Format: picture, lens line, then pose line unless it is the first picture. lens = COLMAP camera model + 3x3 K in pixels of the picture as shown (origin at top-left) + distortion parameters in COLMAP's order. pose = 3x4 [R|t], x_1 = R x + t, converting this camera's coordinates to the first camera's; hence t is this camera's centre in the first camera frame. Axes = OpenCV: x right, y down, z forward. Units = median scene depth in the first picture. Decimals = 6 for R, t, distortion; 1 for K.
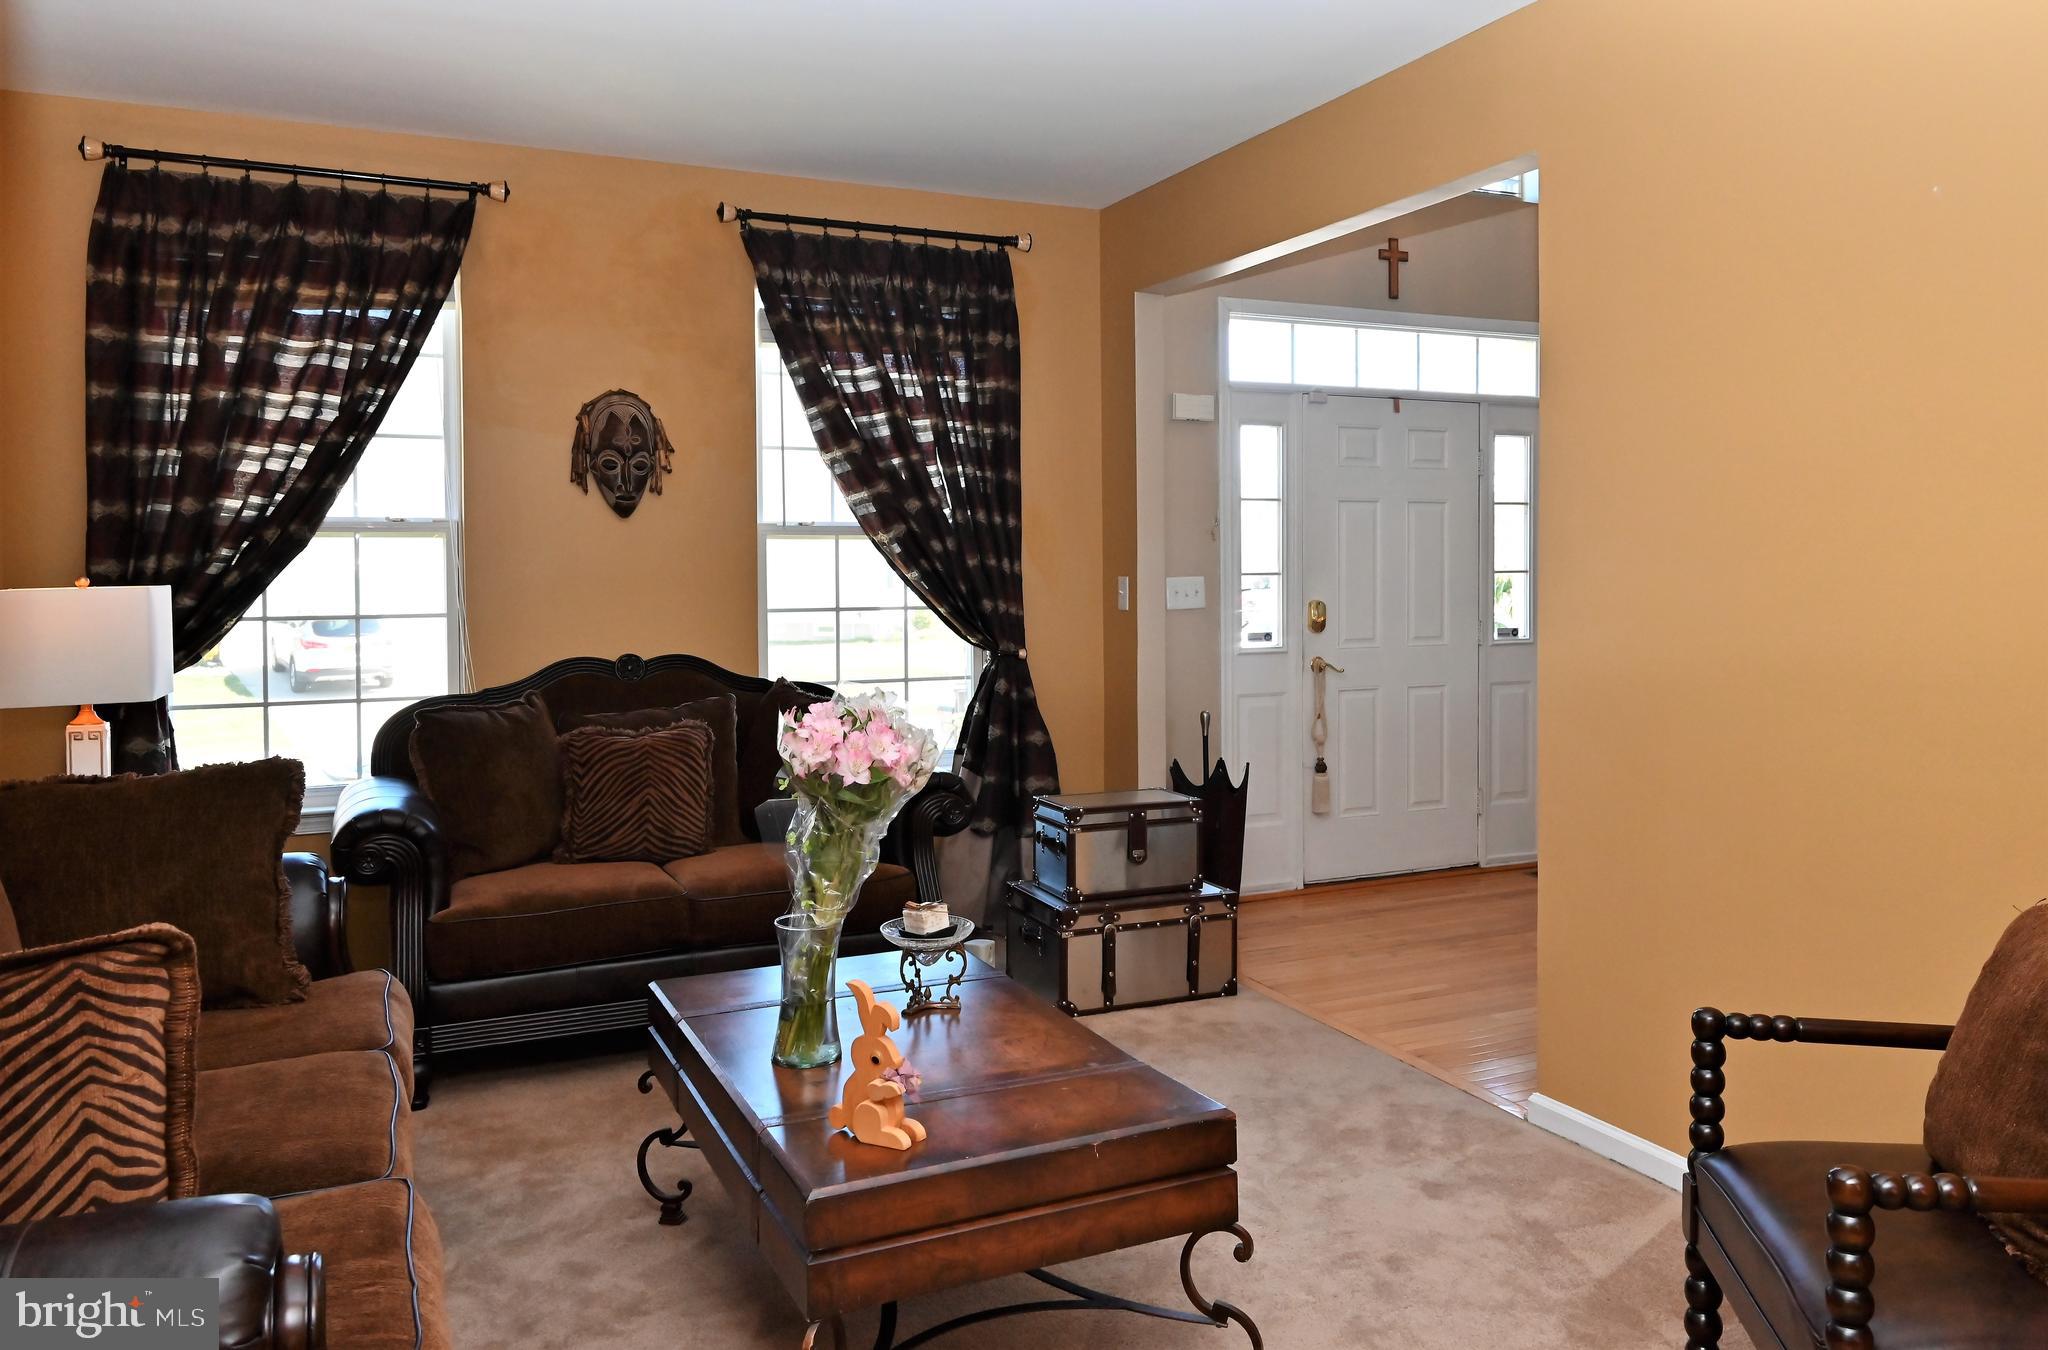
lens RADIAL K [[1589.6, 0, 1025.5], [0, 1589.6, 594.1], [0, 0, 1]] dist [0.002427, 0.003157]
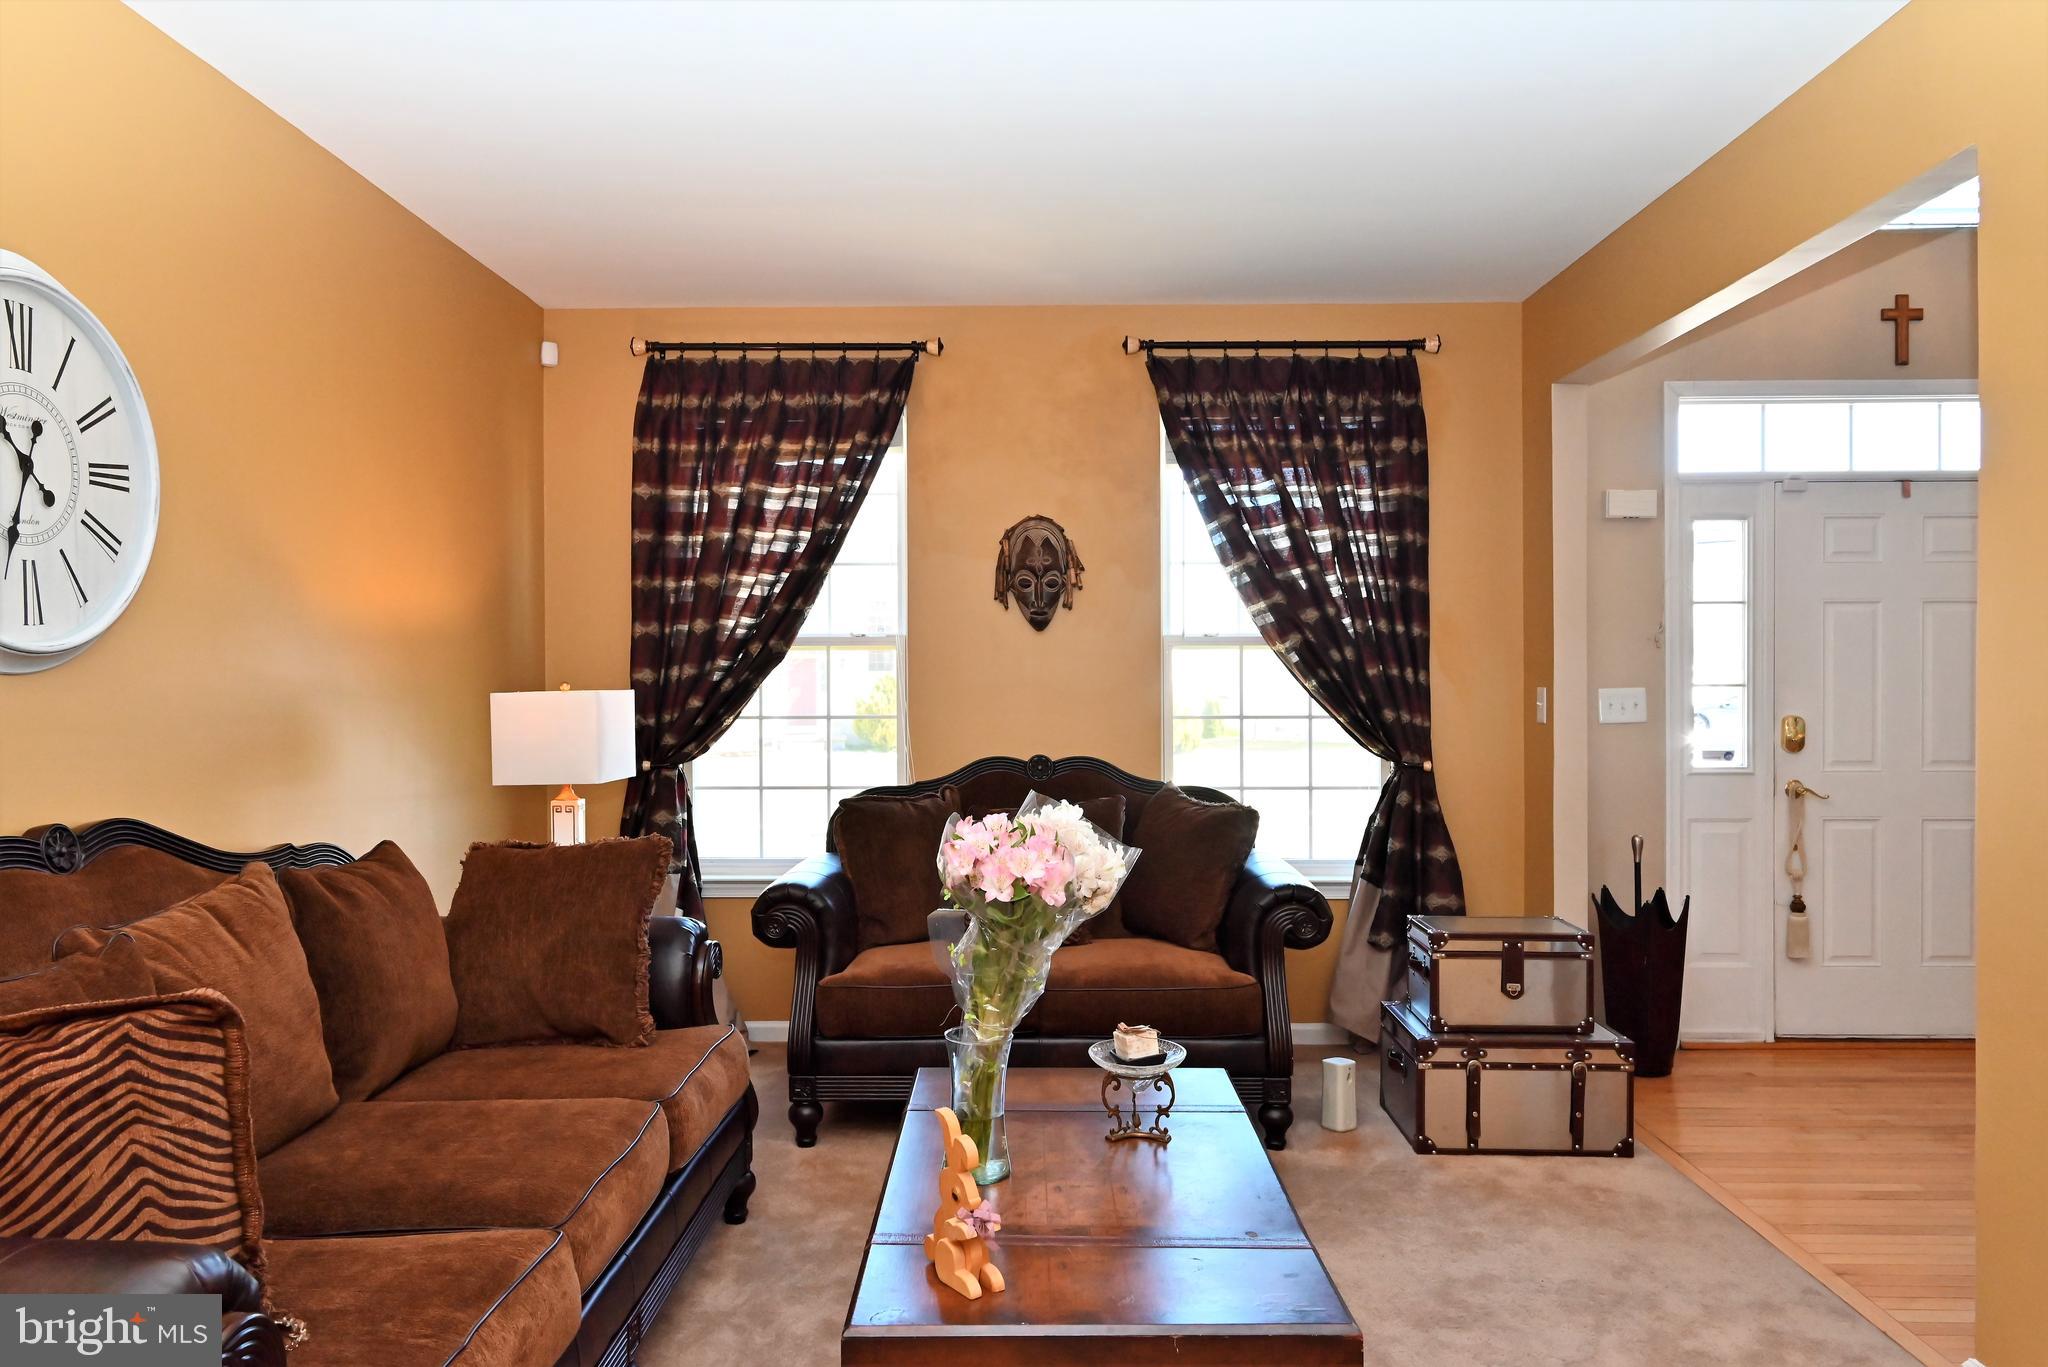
lens RADIAL K [[1356.7, 0, 1024.0], [0, 1356.7, 683.5], [0, 0, 1]] dist [0.002485, 0.002573]
pose [[0.891731, 0.005422, -0.452533, 0.173252], [-0.010314, 0.999912, -0.008343, -0.003889], [0.452448, 0.012107, 0.891709, 0.165011]]
